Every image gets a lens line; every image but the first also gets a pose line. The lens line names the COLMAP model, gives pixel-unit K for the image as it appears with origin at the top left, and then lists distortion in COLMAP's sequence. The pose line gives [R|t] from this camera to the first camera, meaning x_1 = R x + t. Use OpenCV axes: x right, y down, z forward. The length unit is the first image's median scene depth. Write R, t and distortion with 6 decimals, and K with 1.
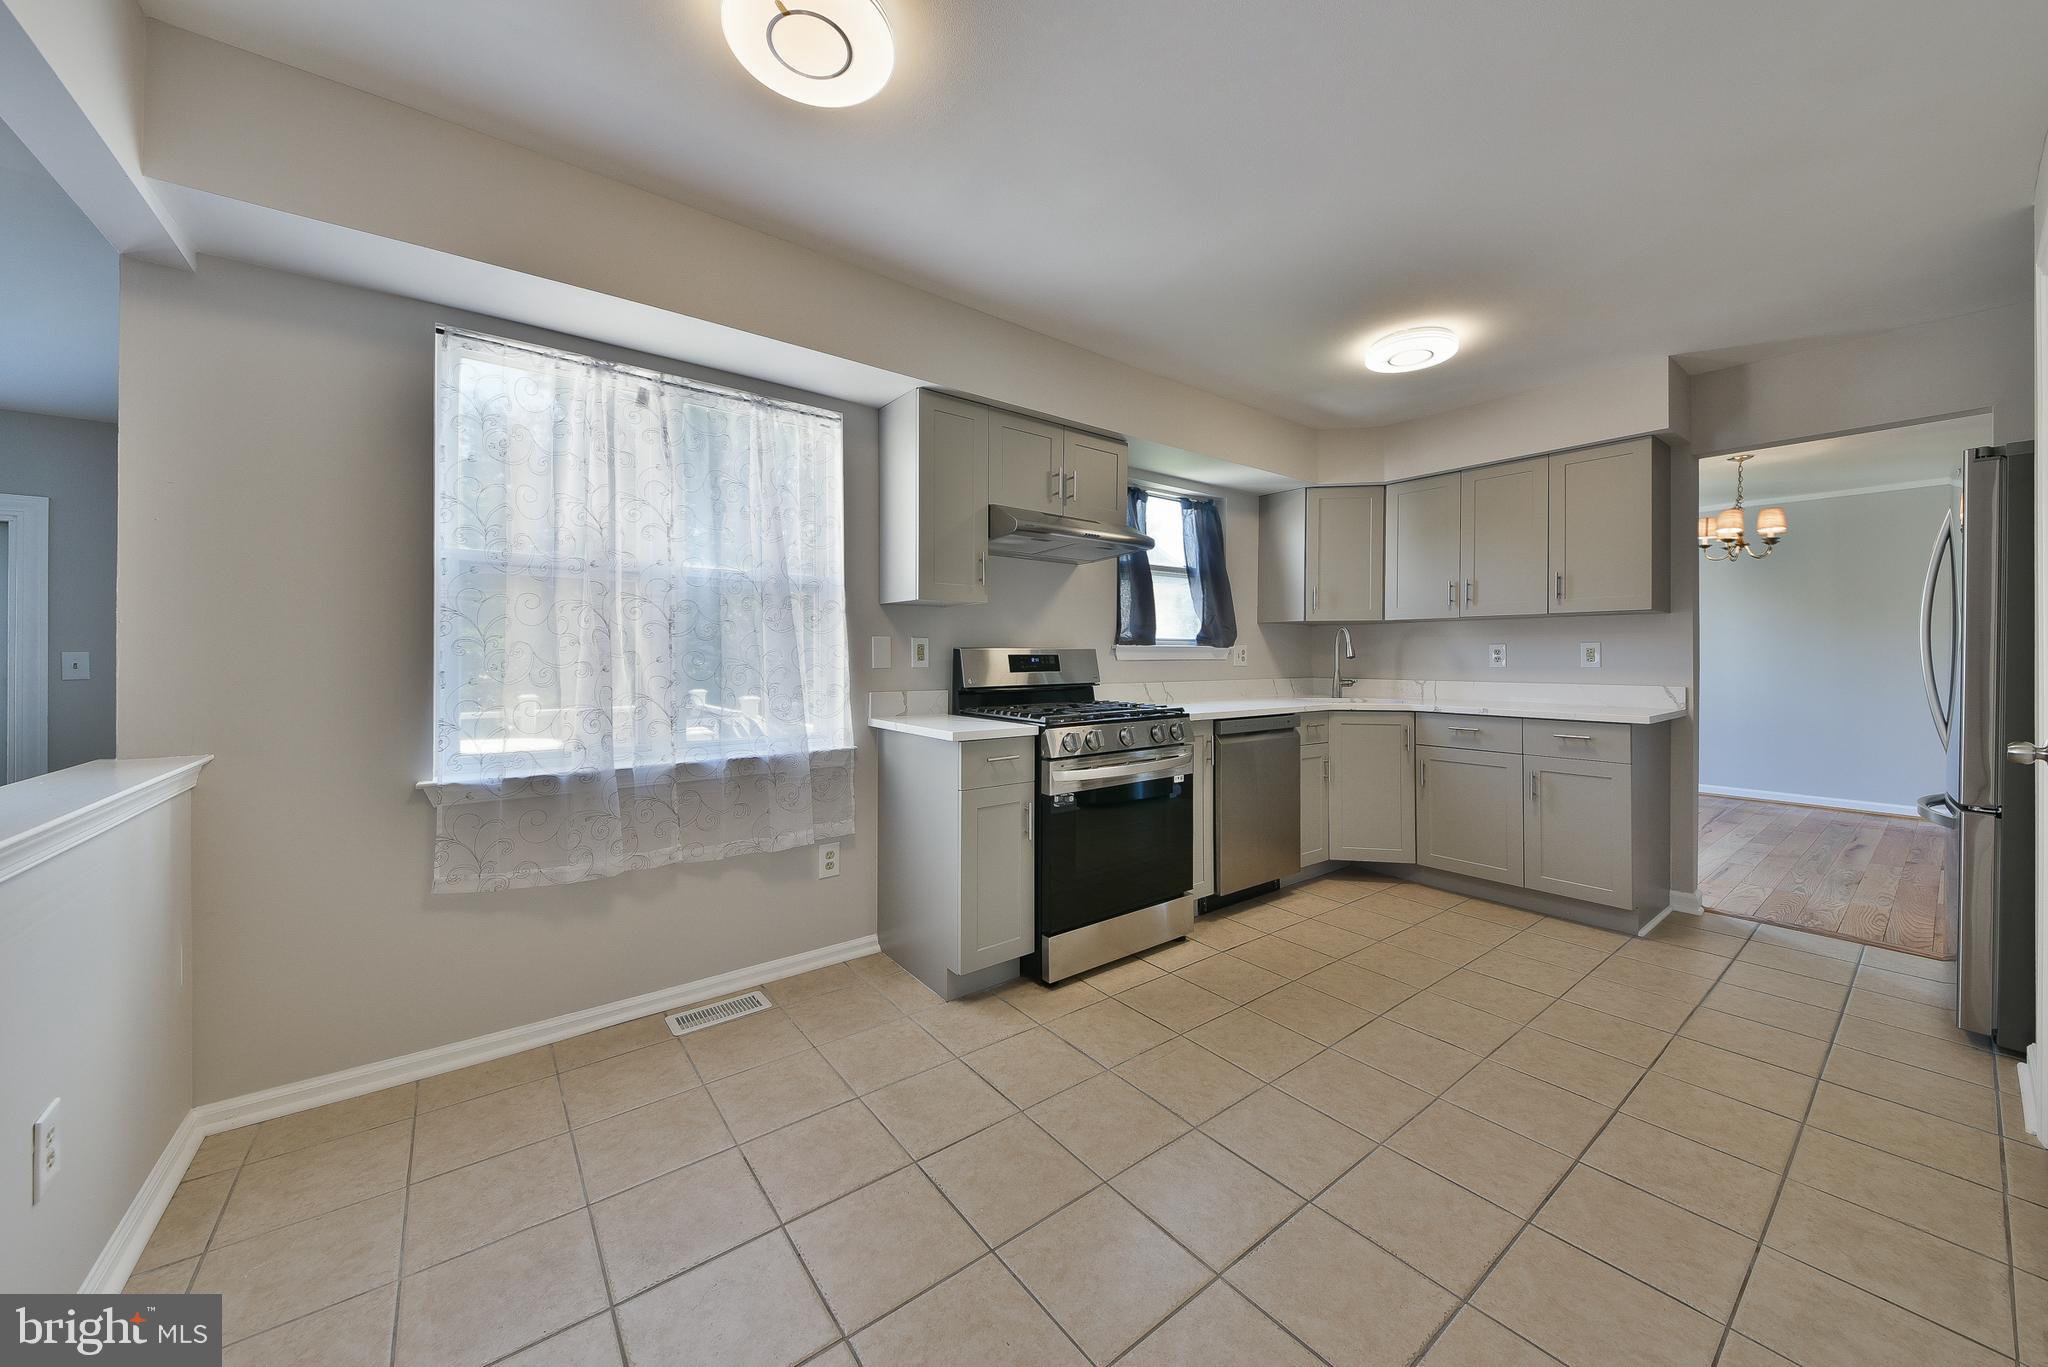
lens RADIAL K [[718.0, 0, 1029.4], [0, 718.0, 652.1], [0, 0, 1]] dist [0.014241, -0.003247]
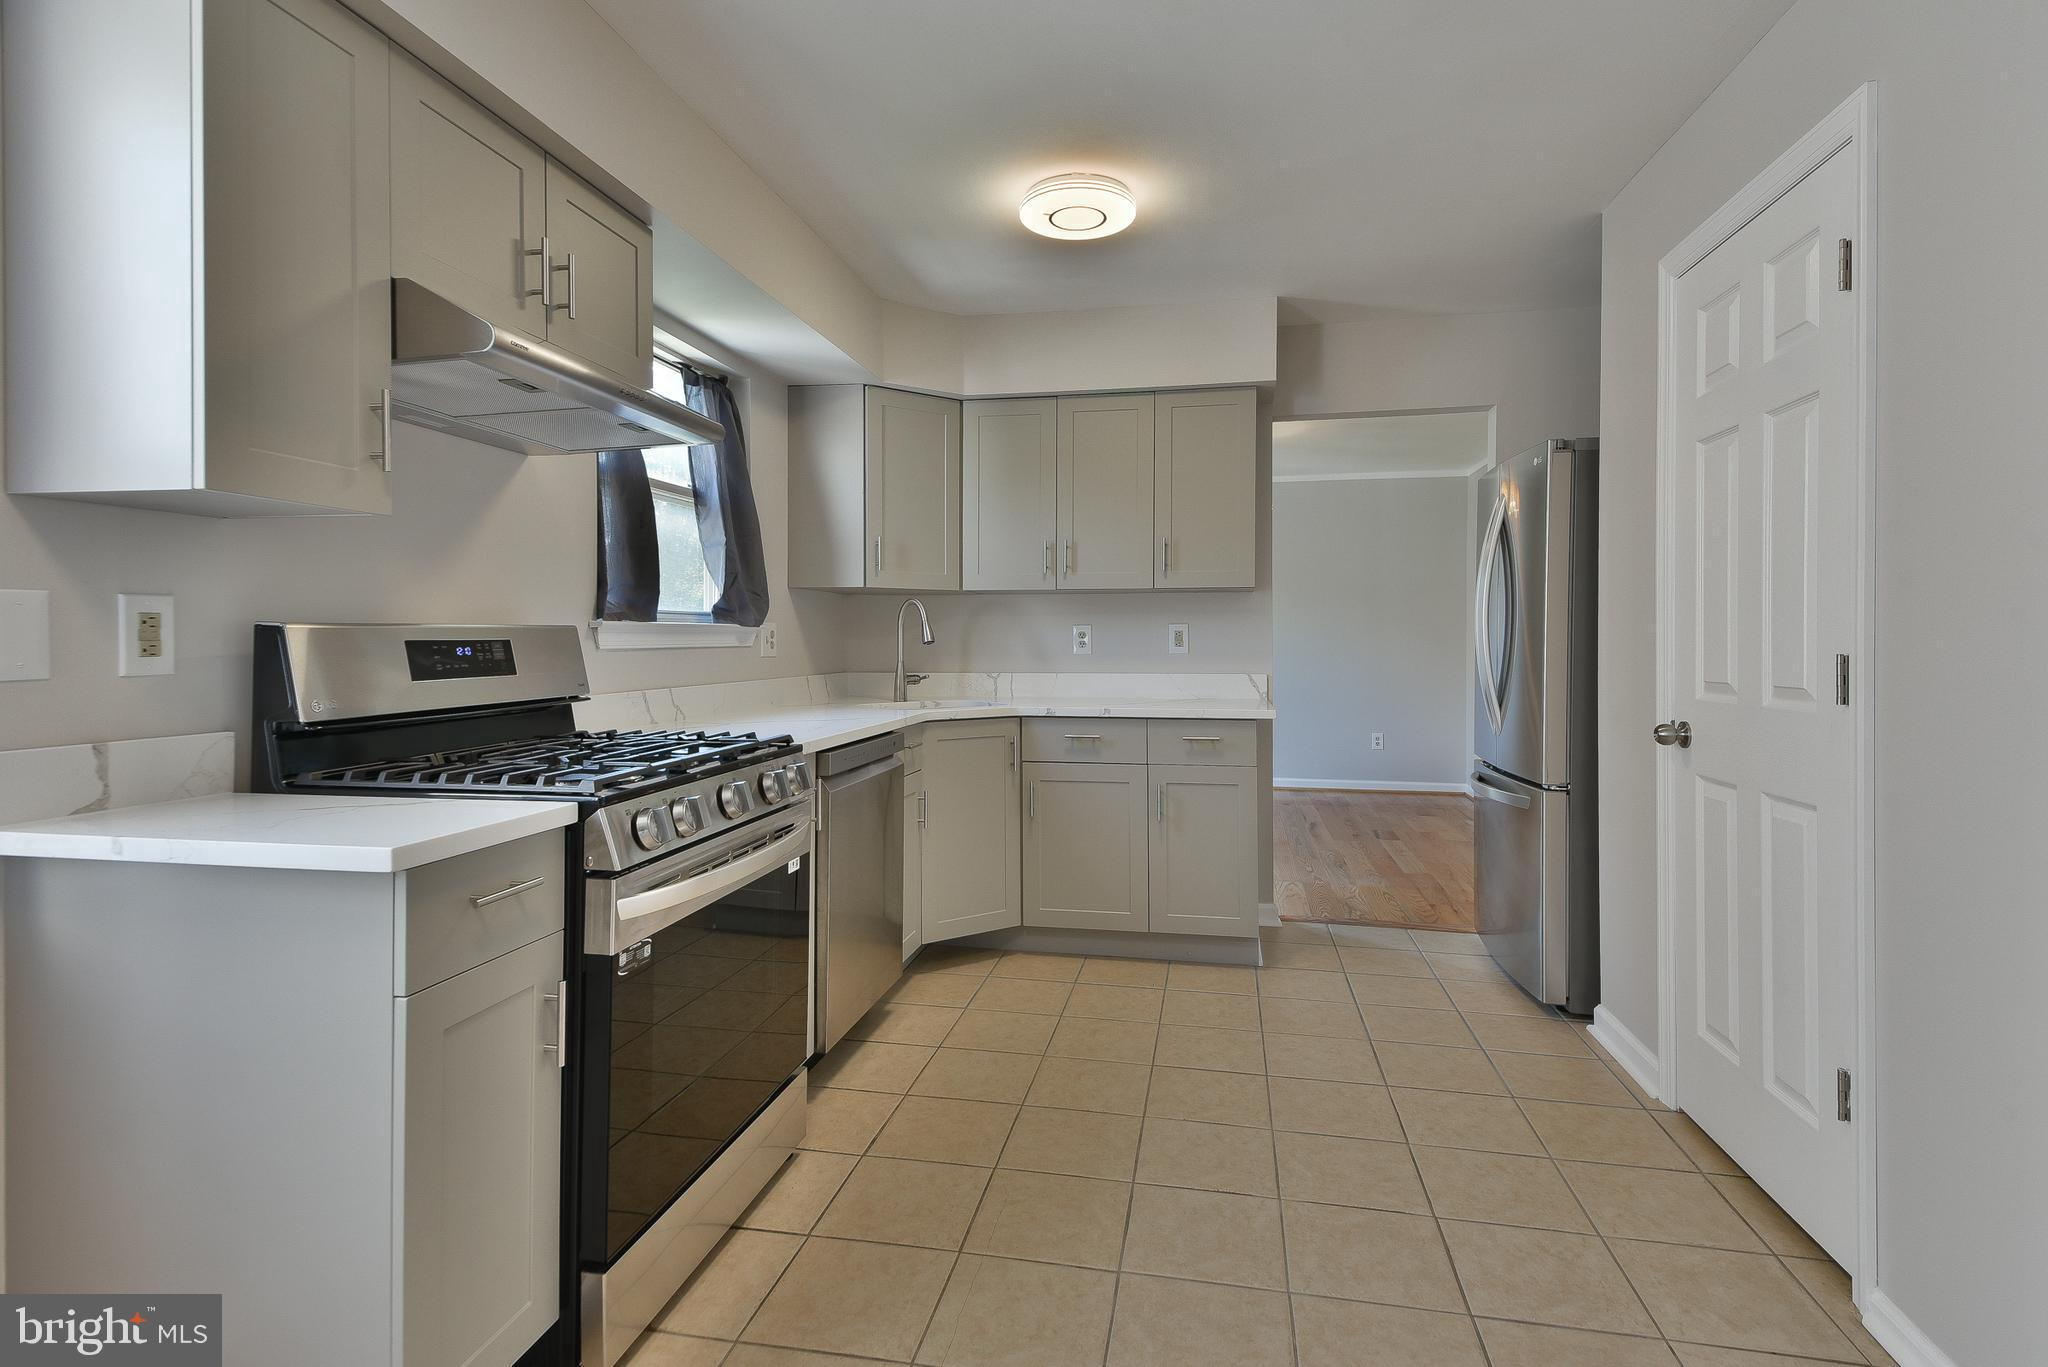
lens RADIAL K [[1007.2, 0, 1028.7], [0, 1007.2, 648.1], [0, 0, 1]] dist [0.043900, -0.006313]
pose [[0.749102, -0.006900, 0.662419, -0.159032], [-0.003027, 0.999900, 0.013838, -0.001327], [-0.662448, -0.012371, 0.749006, 0.284098]]
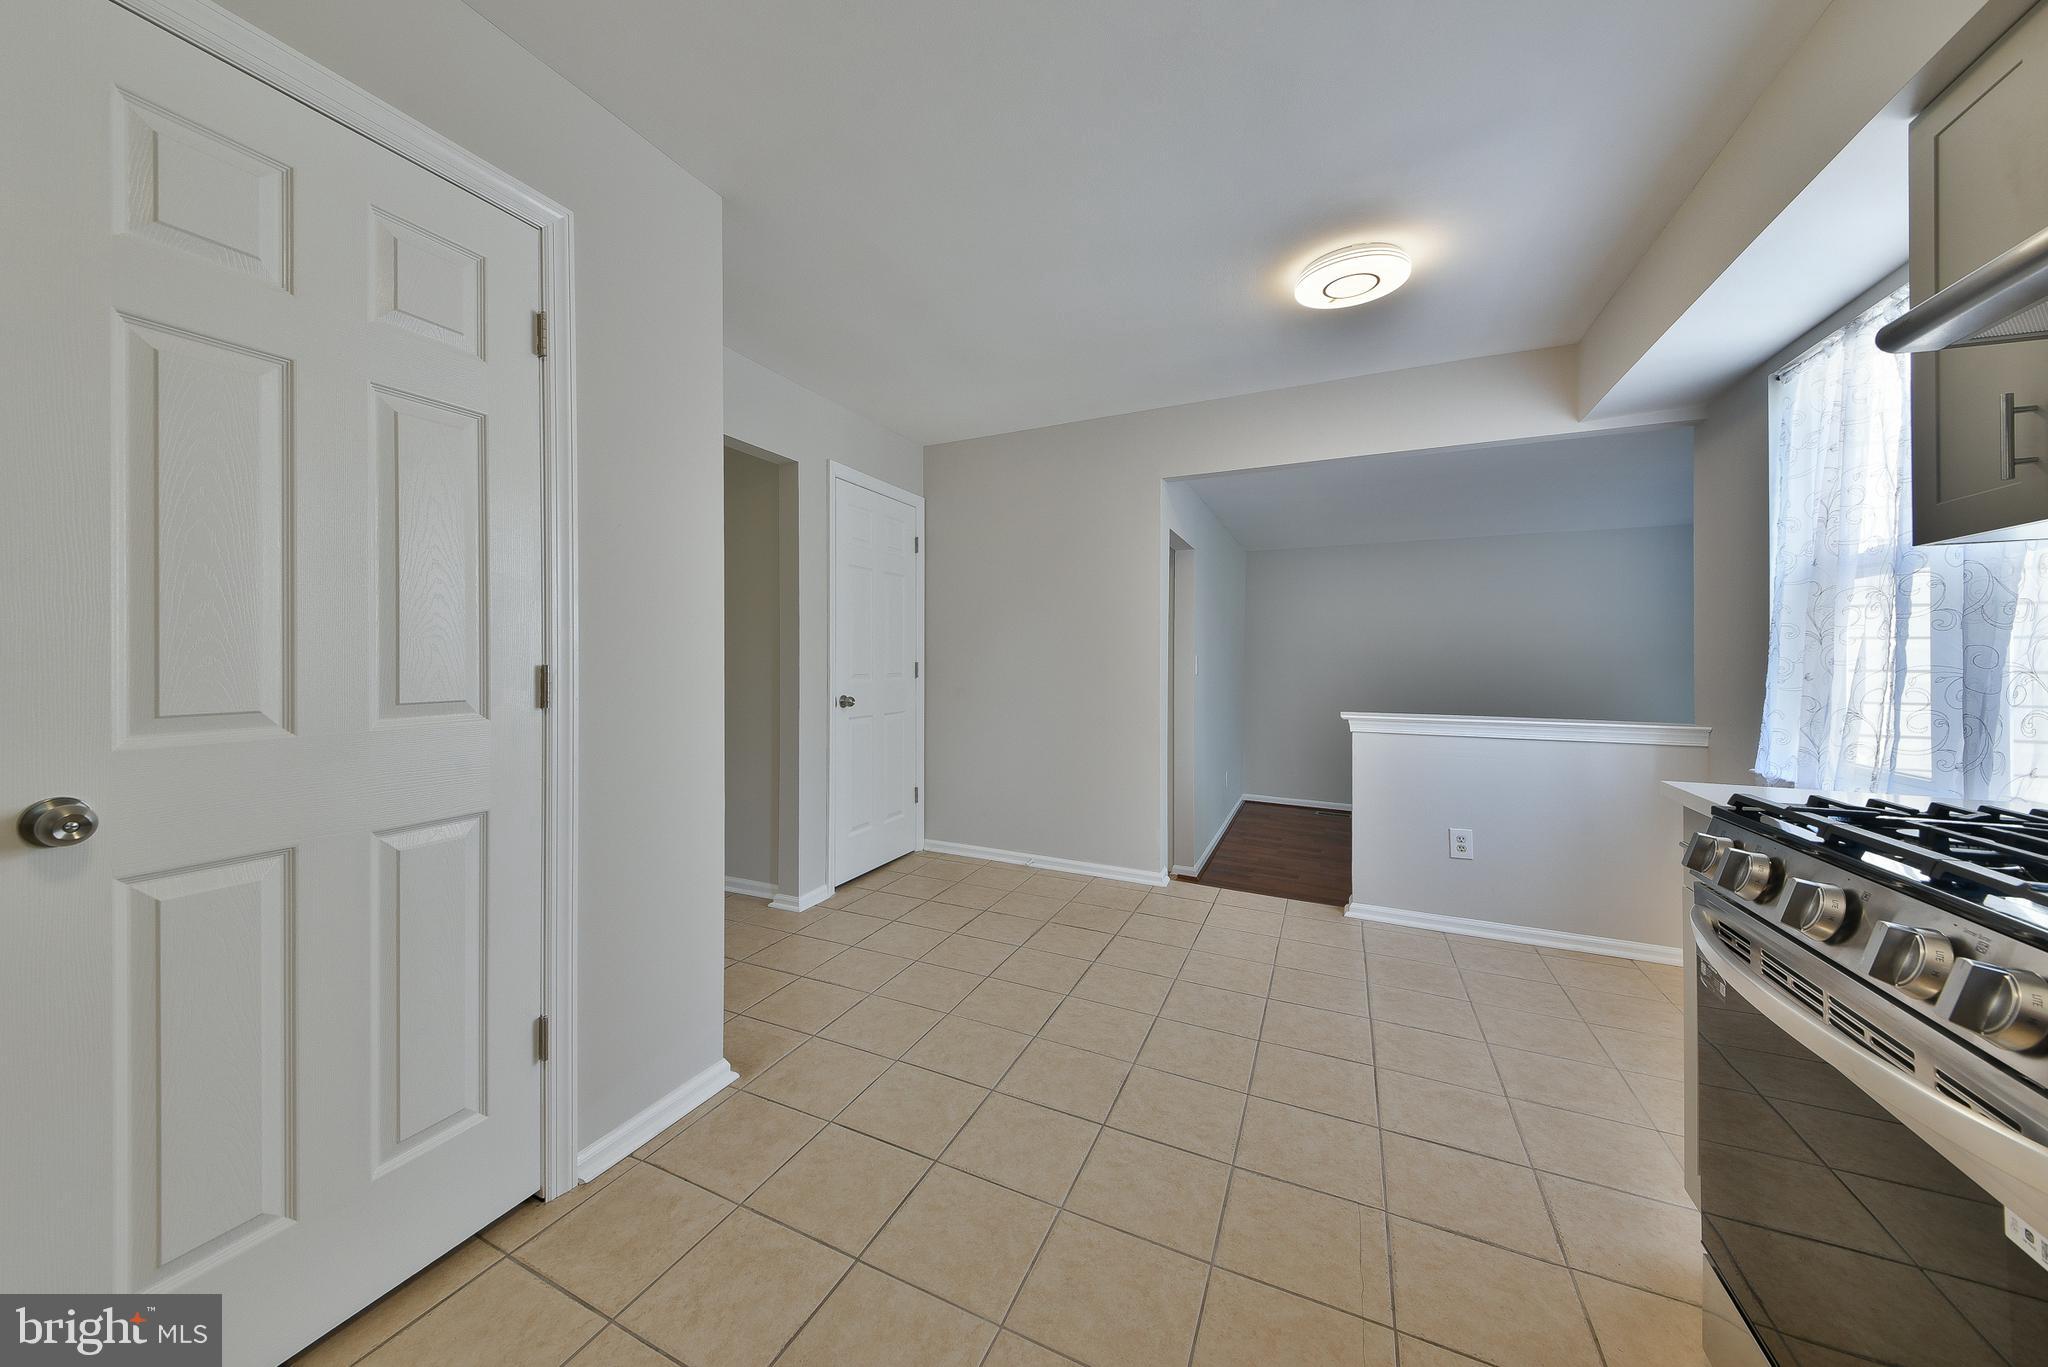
lens RADIAL K [[718.0, 0, 975.6], [0, 718.0, 651.8], [0, 0, 1]] dist [0.014241, -0.003247]
pose [[-0.905319, -0.010581, -0.424600, 0.546798], [-0.006321, 0.999915, -0.011440, 0.004860], [0.424685, -0.007673, -0.905309, 1.002782]]
